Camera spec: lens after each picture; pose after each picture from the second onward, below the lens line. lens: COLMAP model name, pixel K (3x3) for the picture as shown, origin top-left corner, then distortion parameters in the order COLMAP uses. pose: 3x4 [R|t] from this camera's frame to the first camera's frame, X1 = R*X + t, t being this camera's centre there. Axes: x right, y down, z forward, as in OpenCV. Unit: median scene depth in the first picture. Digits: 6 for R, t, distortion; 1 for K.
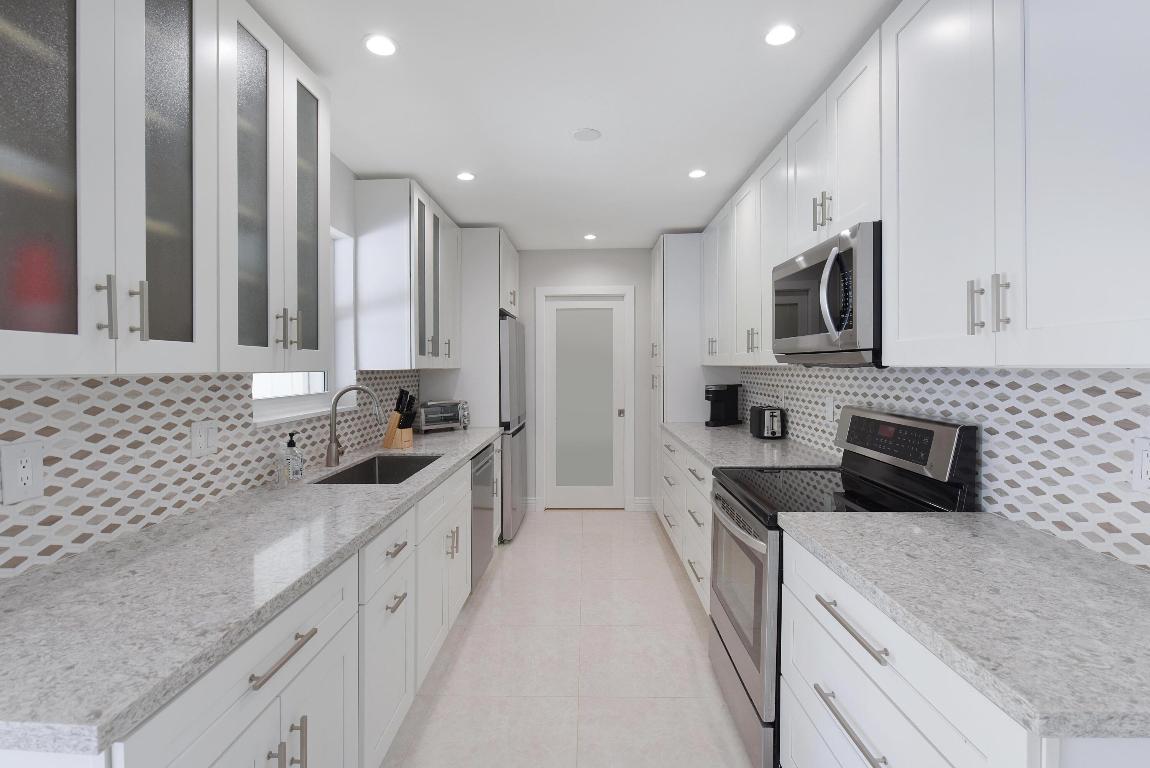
lens RADIAL K [[534.8, 0, 573.7], [0, 534.8, 368.3], [0, 0, 1]] dist [0.001230, 0.000653]
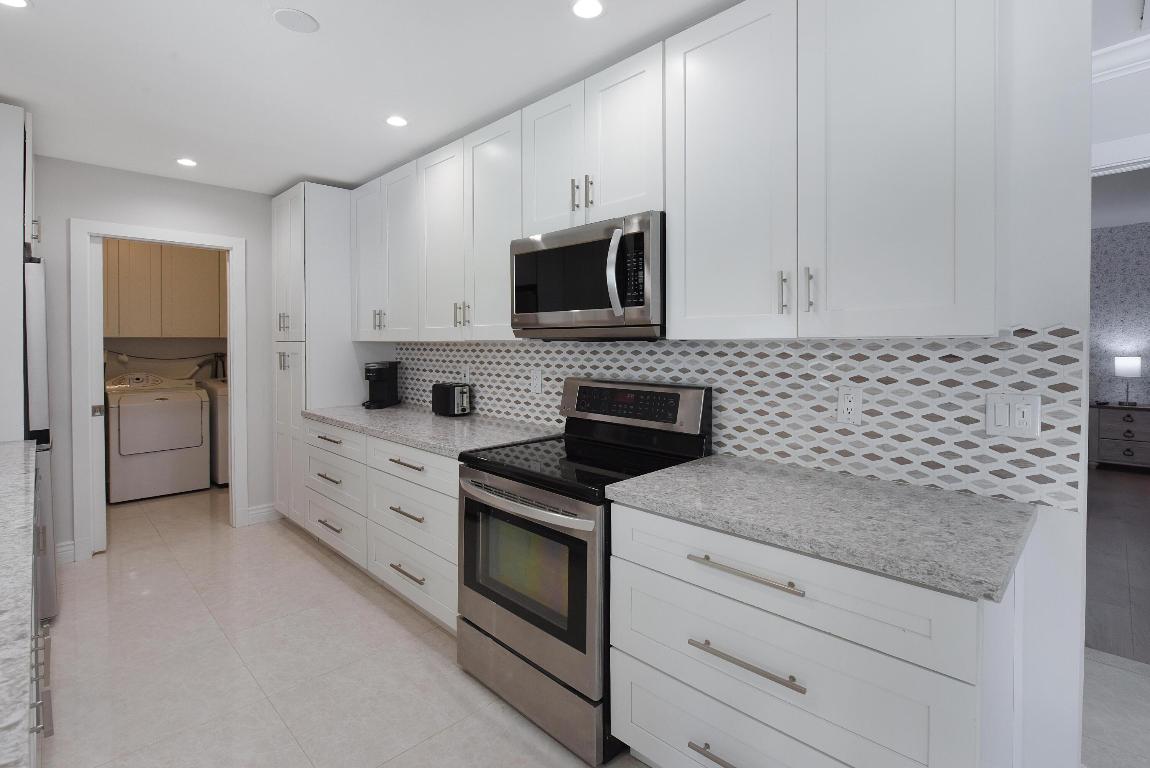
lens RADIAL K [[529.6, 0, 573.6], [0, 529.6, 347.5], [0, 0, 1]] dist [-0.001713, -0.000014]
pose [[0.686198, -0.005037, 0.727397, -0.379359], [0.003441, 0.999987, 0.003679, 0.008204], [-0.727406, -0.000021, 0.686207, 0.373529]]
